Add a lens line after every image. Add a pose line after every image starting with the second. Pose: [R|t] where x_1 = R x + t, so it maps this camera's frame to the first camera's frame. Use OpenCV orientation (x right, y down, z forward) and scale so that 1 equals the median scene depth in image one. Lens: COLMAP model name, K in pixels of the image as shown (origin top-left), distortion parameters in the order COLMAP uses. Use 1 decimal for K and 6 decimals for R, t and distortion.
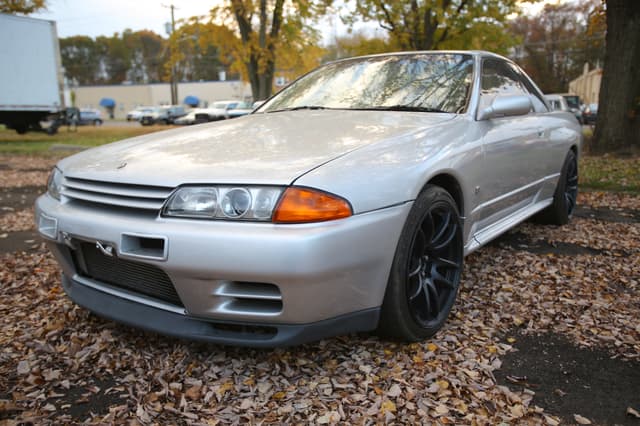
lens RADIAL K [[519.7, 0, 318.5], [0, 519.7, 215.0], [0, 0, 1]] dist [-0.023562, 0.031569]
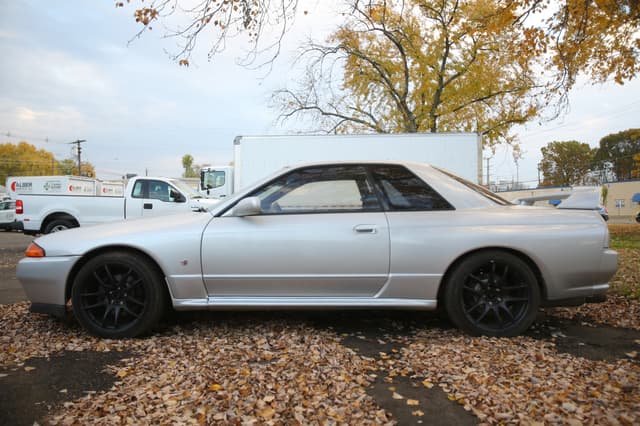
lens RADIAL K [[541.3, 0, 321.7], [0, 541.3, 221.1], [0, 0, 1]] dist [-0.026683, 0.084046]
pose [[0.577848, 0.015532, -0.815997, 0.214344], [-0.155257, 0.983653, -0.091222, -0.009989], [0.801241, 0.179402, 0.570813, 0.048003]]
